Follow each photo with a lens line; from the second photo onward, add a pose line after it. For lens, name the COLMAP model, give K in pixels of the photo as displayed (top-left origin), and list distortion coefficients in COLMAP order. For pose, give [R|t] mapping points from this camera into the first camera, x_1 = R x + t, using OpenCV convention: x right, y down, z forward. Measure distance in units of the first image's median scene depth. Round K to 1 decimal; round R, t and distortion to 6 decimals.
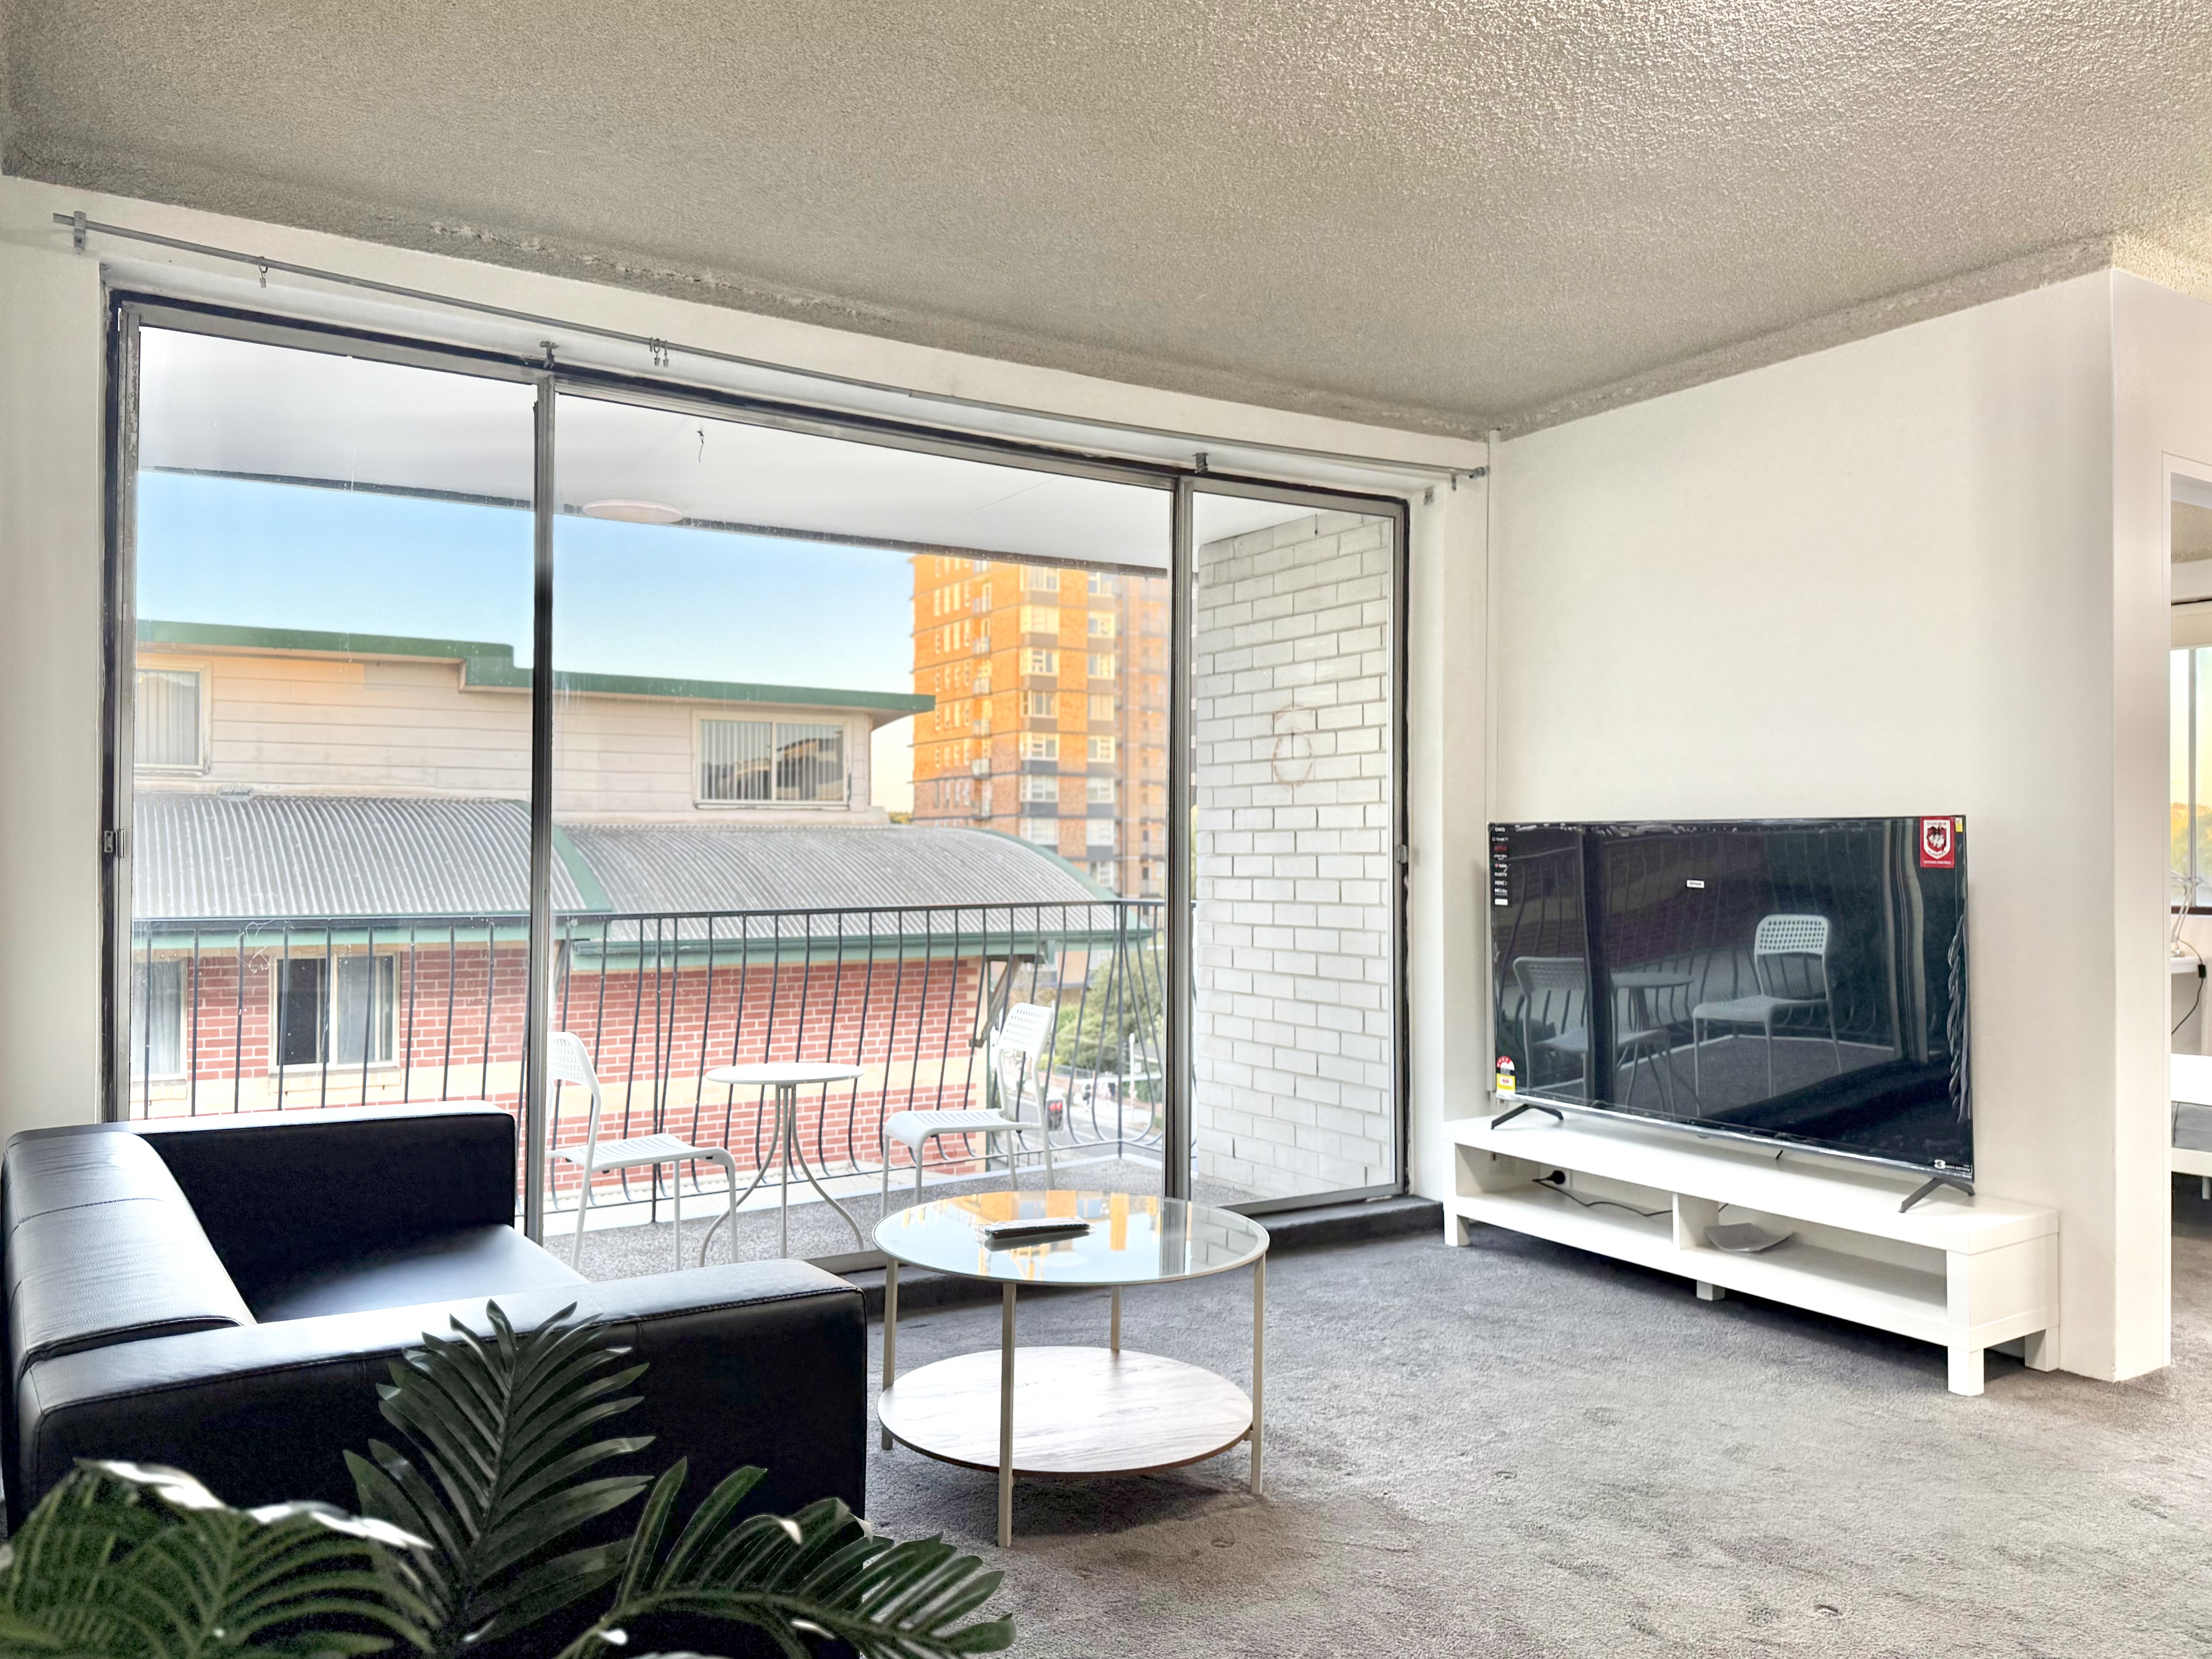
lens RADIAL K [[1652.6, 0, 1106.0], [0, 1652.6, 829.5], [0, 0, 1]] dist [0.049988, -0.070666]
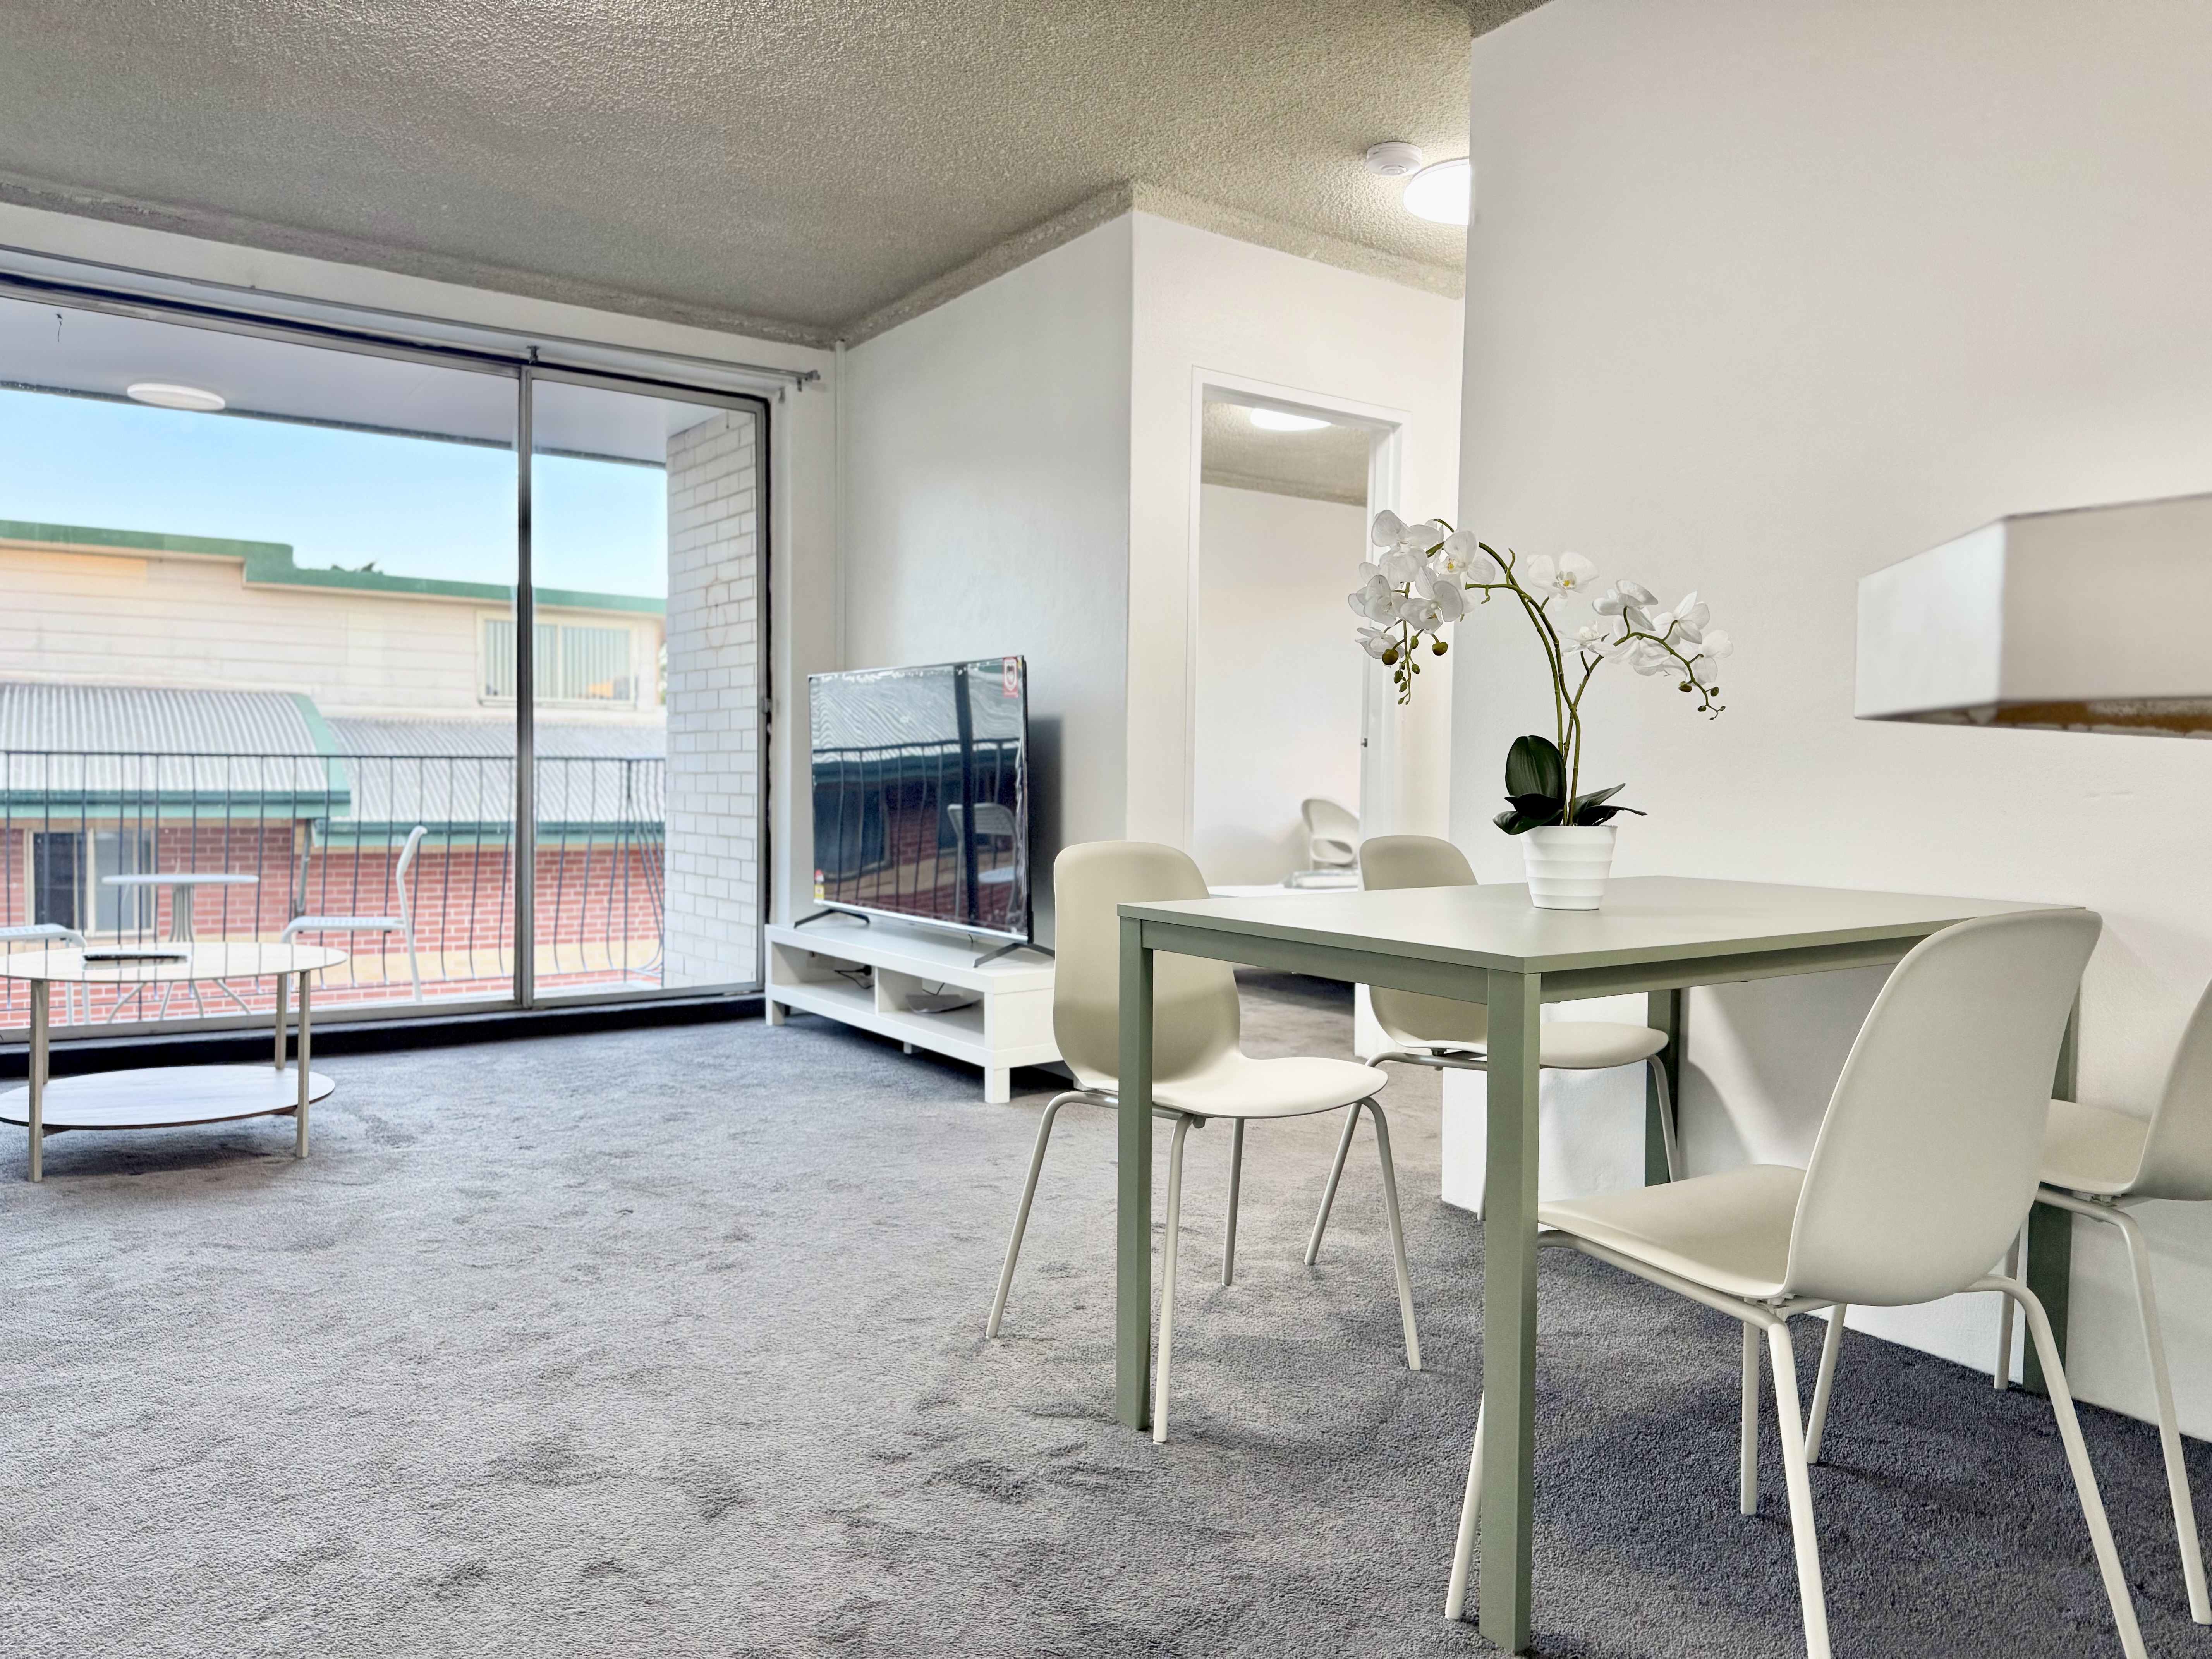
lens RADIAL K [[1538.0, 0, 1106.0], [0, 1538.0, 829.5], [0, 0, 1]] dist [0.002620, -0.051018]
pose [[0.995910, 0.011997, 0.089548, 0.351803], [-0.016753, 0.998477, 0.052556, 0.046563], [-0.088781, -0.053841, 0.994595, -0.121169]]
